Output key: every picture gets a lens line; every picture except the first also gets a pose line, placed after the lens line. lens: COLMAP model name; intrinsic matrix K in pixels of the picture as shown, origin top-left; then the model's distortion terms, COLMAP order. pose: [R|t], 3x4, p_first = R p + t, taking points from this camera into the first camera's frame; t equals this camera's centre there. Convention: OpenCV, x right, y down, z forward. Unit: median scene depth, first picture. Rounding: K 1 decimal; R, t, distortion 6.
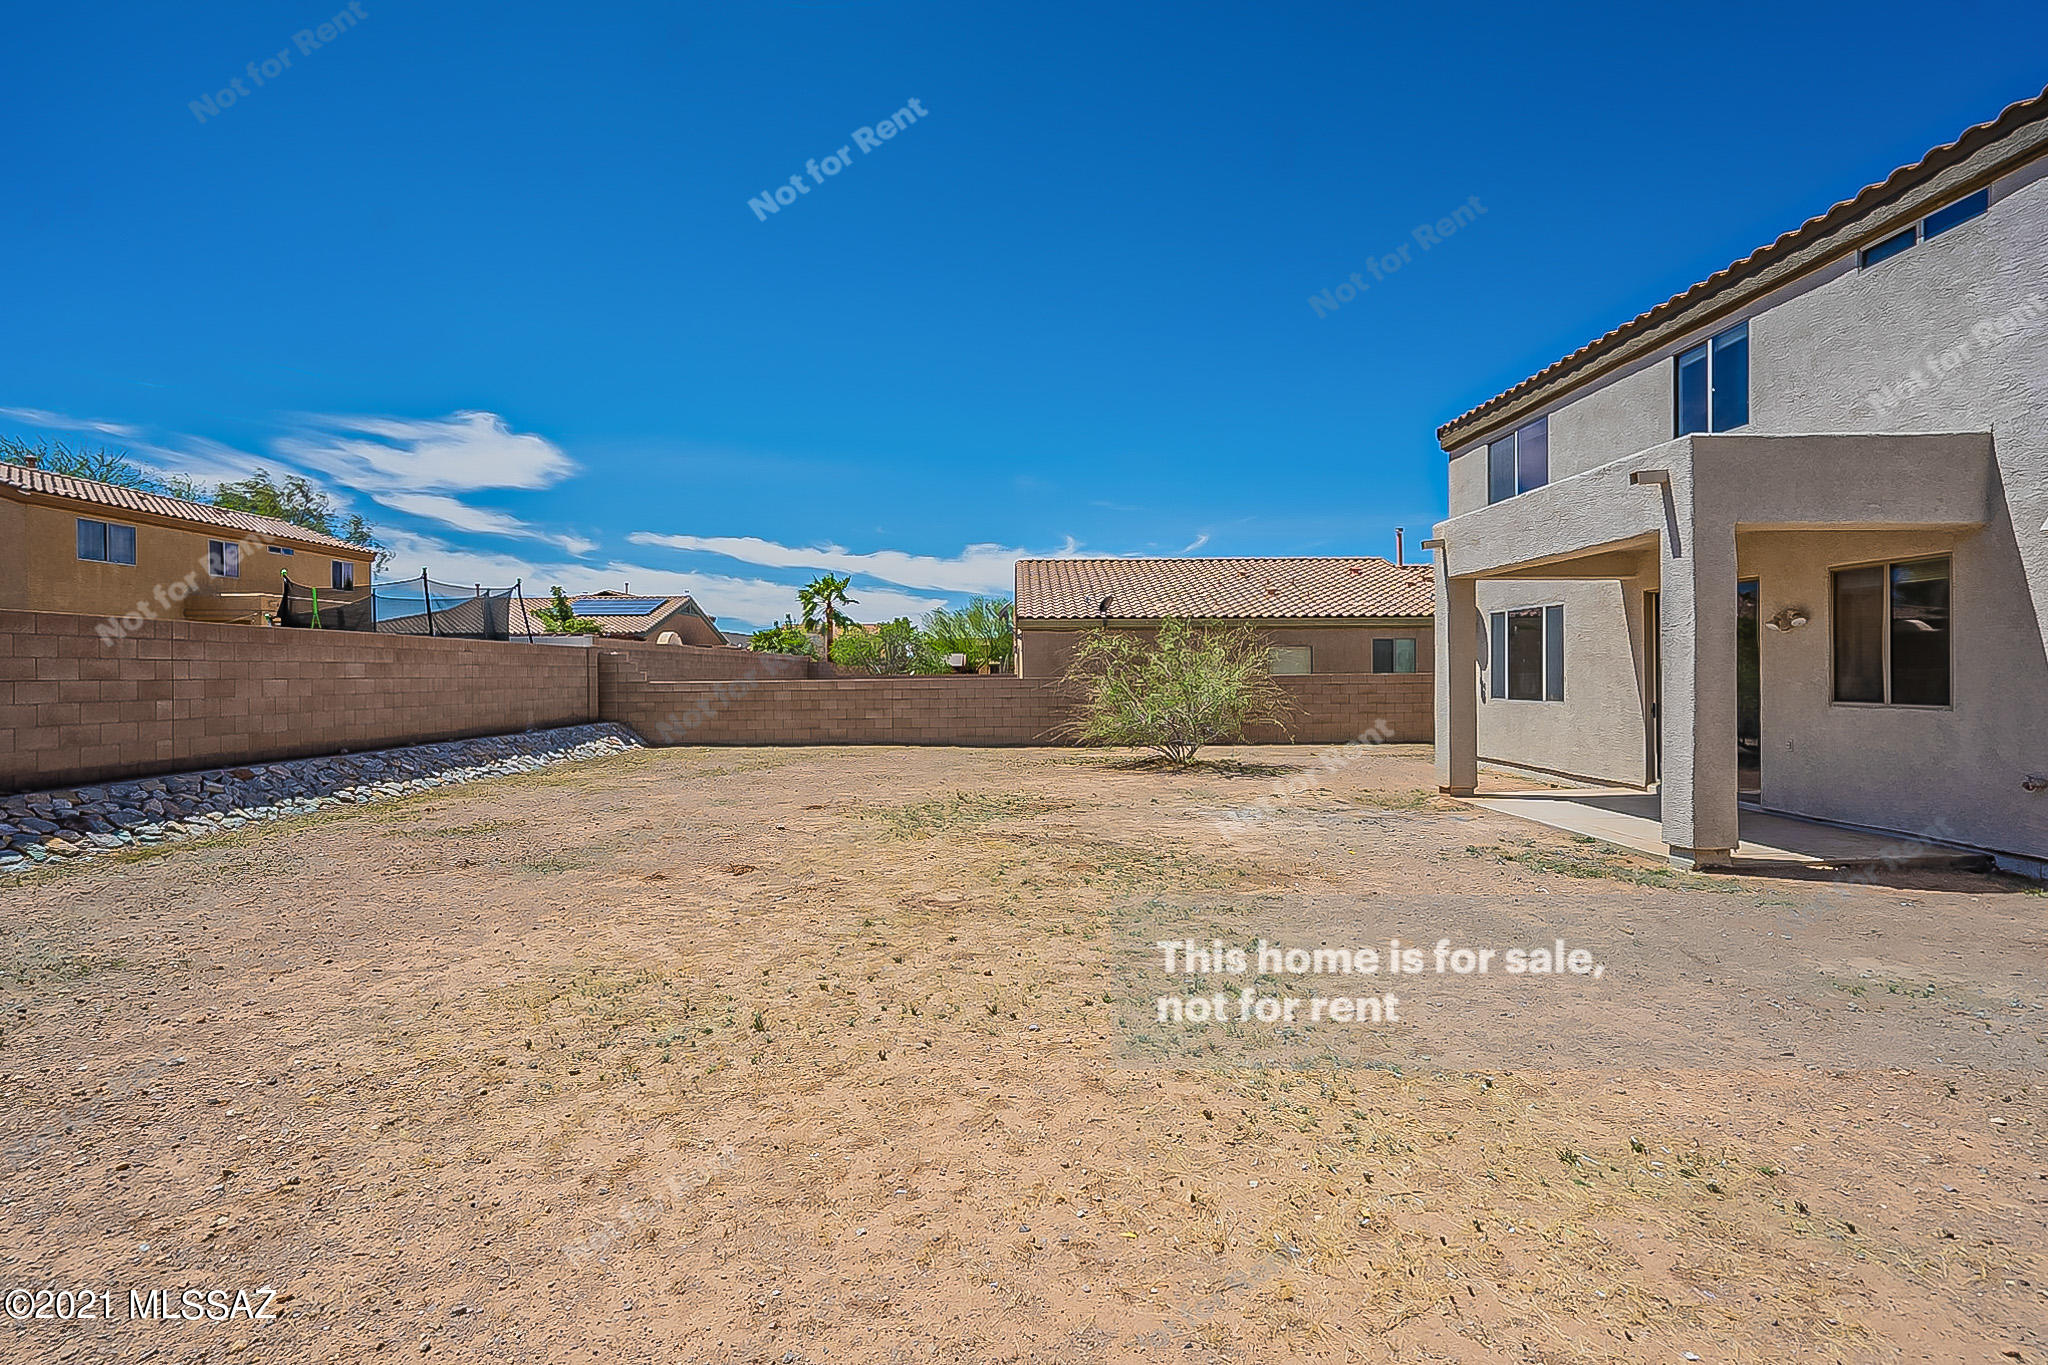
lens RADIAL K [[951.7, 0, 1023.9], [0, 951.7, 673.7], [0, 0, 1]] dist [0.004094, 0.001379]
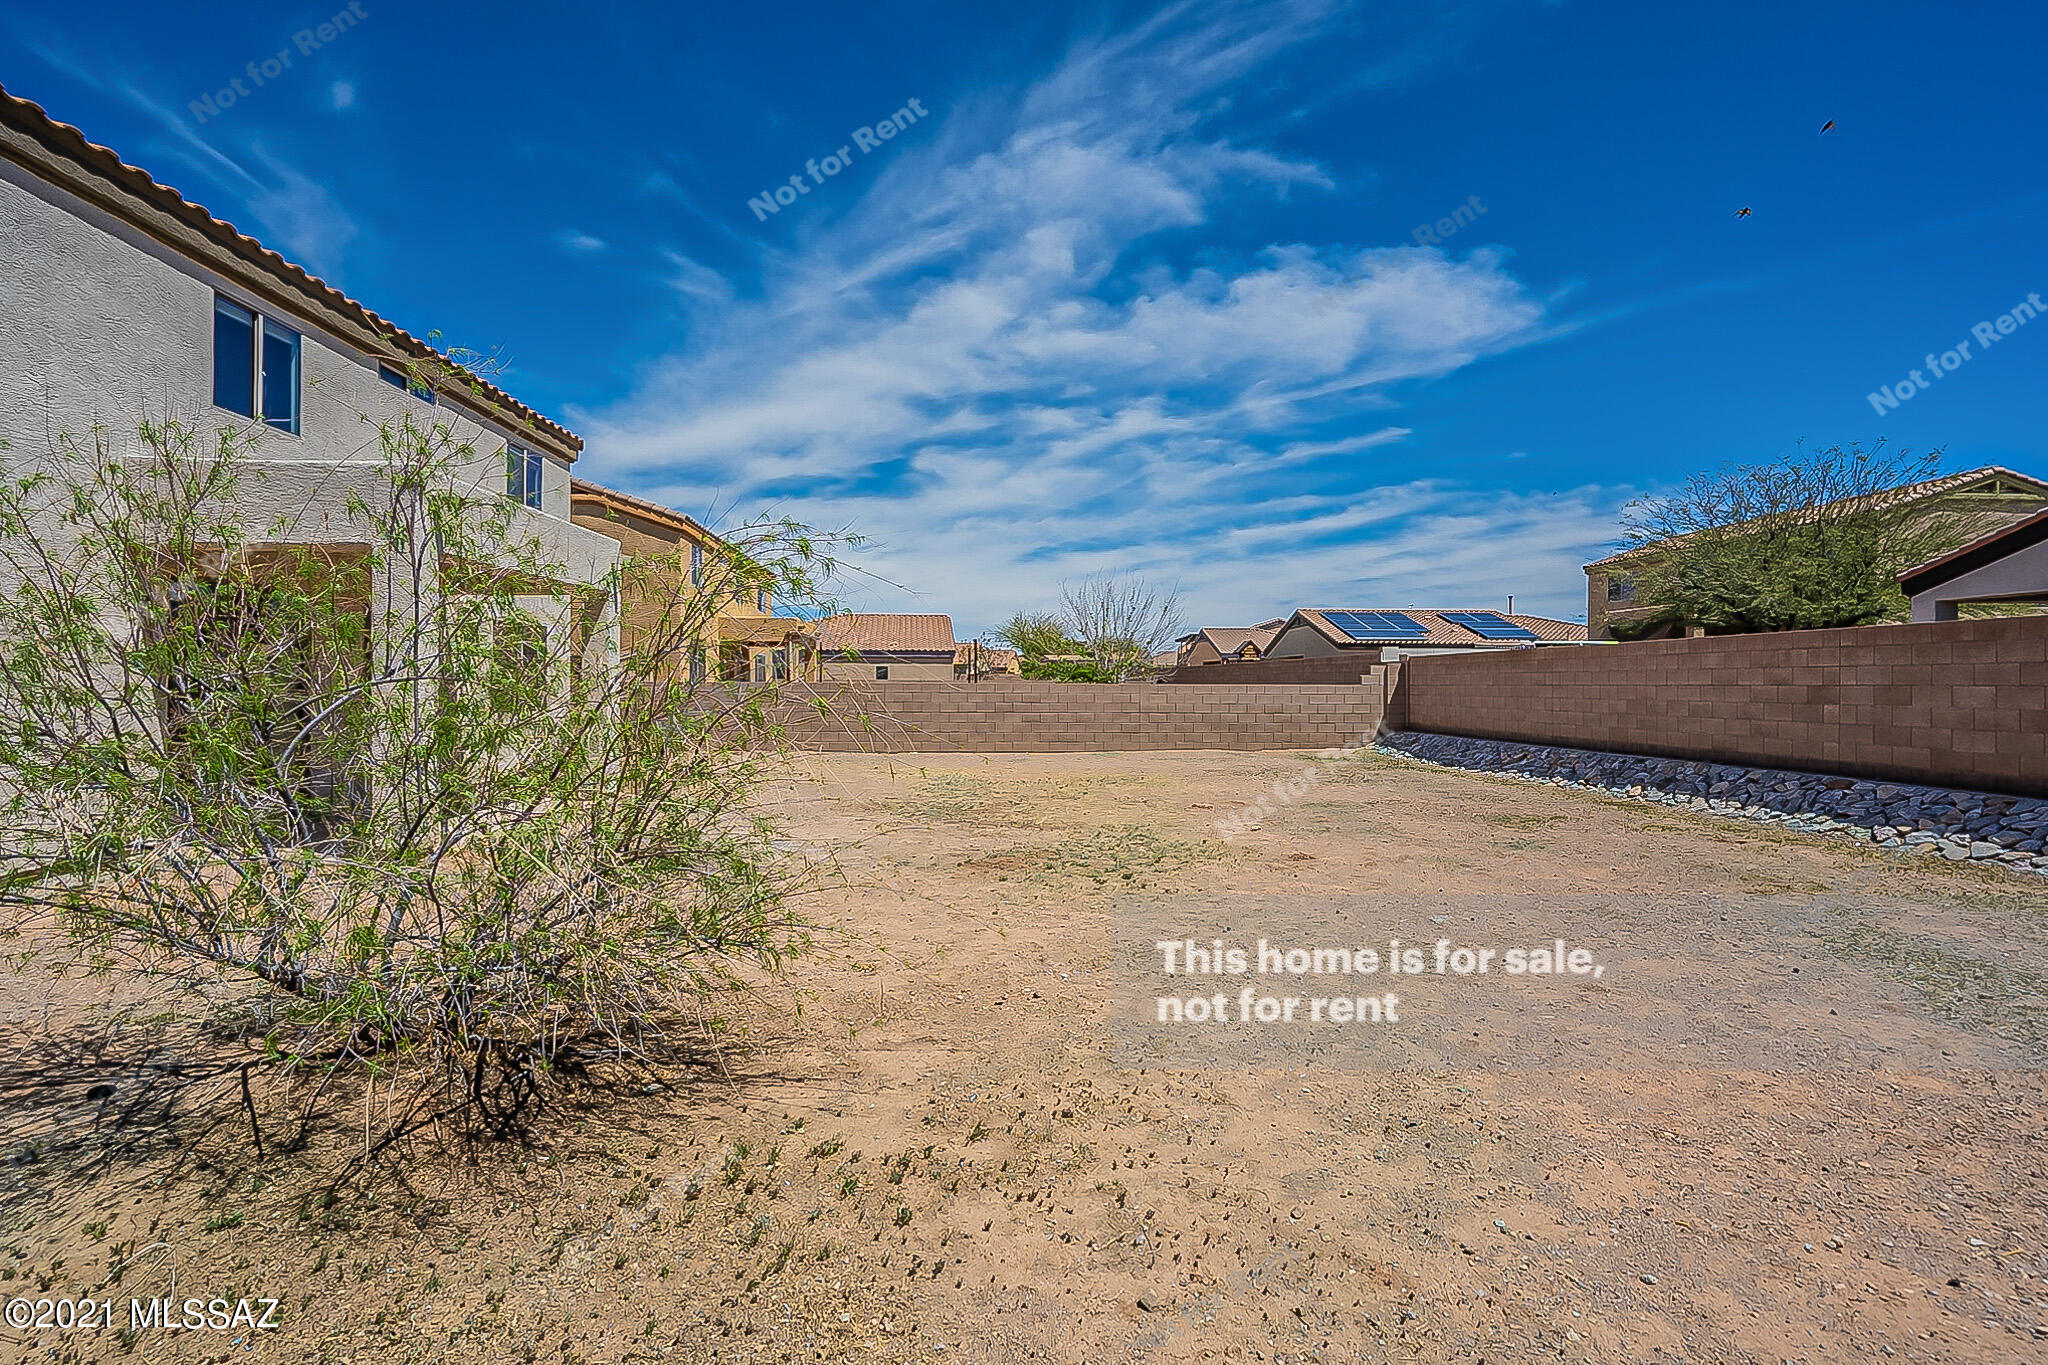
lens RADIAL K [[951.7, 0, 1025.5], [0, 951.7, 682.7], [0, 0, 1]] dist [0.004094, 0.001379]
pose [[-0.999370, 0.005106, -0.035129, 0.038049], [0.005123, 0.999987, -0.000397, -0.000693], [0.035127, -0.000577, -0.999383, 2.206883]]
